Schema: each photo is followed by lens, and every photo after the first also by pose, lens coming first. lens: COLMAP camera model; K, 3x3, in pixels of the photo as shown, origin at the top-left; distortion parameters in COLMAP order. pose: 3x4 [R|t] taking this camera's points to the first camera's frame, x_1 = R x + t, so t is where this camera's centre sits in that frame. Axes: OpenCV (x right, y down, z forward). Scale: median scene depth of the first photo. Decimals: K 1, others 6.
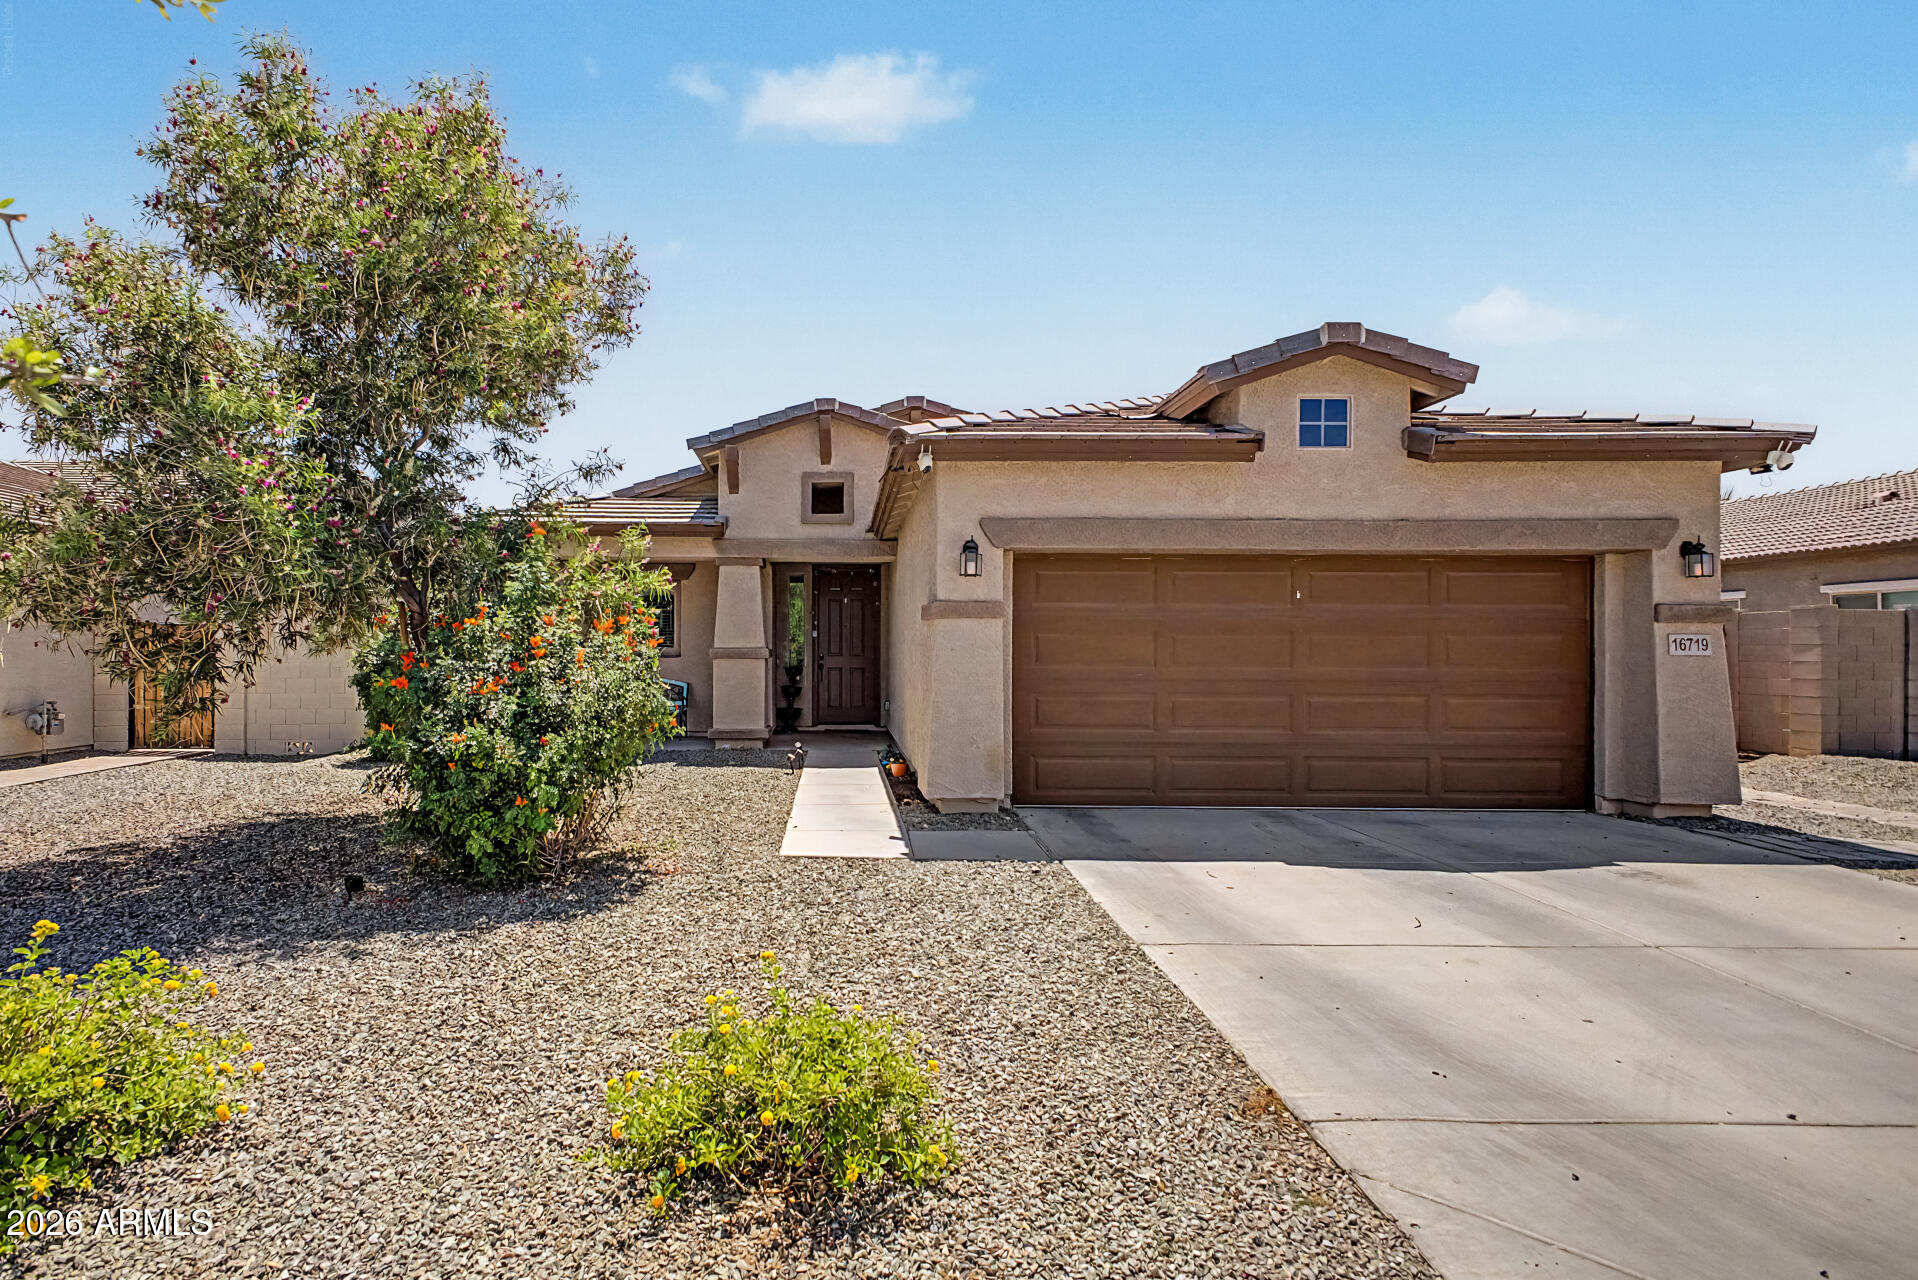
lens RADIAL K [[769.9, 0, 957.5], [0, 769.9, 635.5], [0, 0, 1]] dist [0.017382, -0.000251]
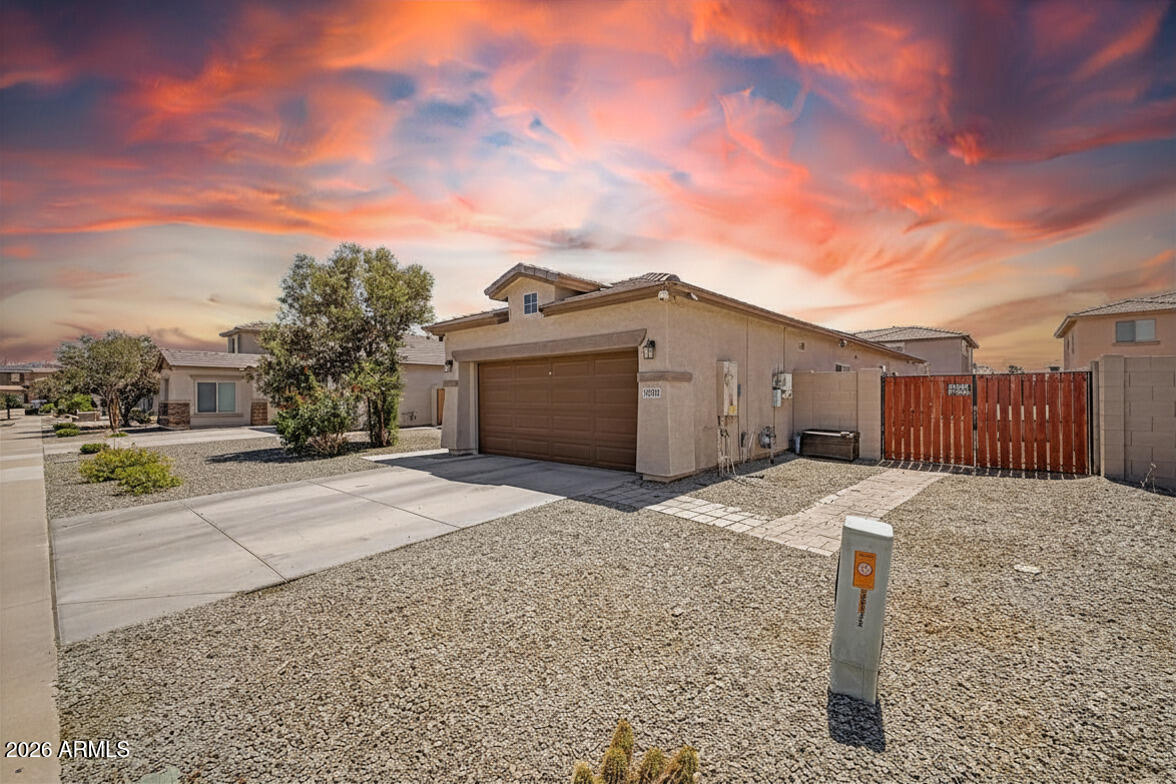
lens RADIAL K [[472.0, 0, 590.3], [0, 472.0, 394.6], [0, 0, 1]] dist [0.017382, -0.000251]
pose [[0.757280, -0.010544, -0.653005, 1.591210], [0.019787, 0.999781, 0.006804, 0.006898], [0.652791, -0.018074, 0.757323, -0.017079]]
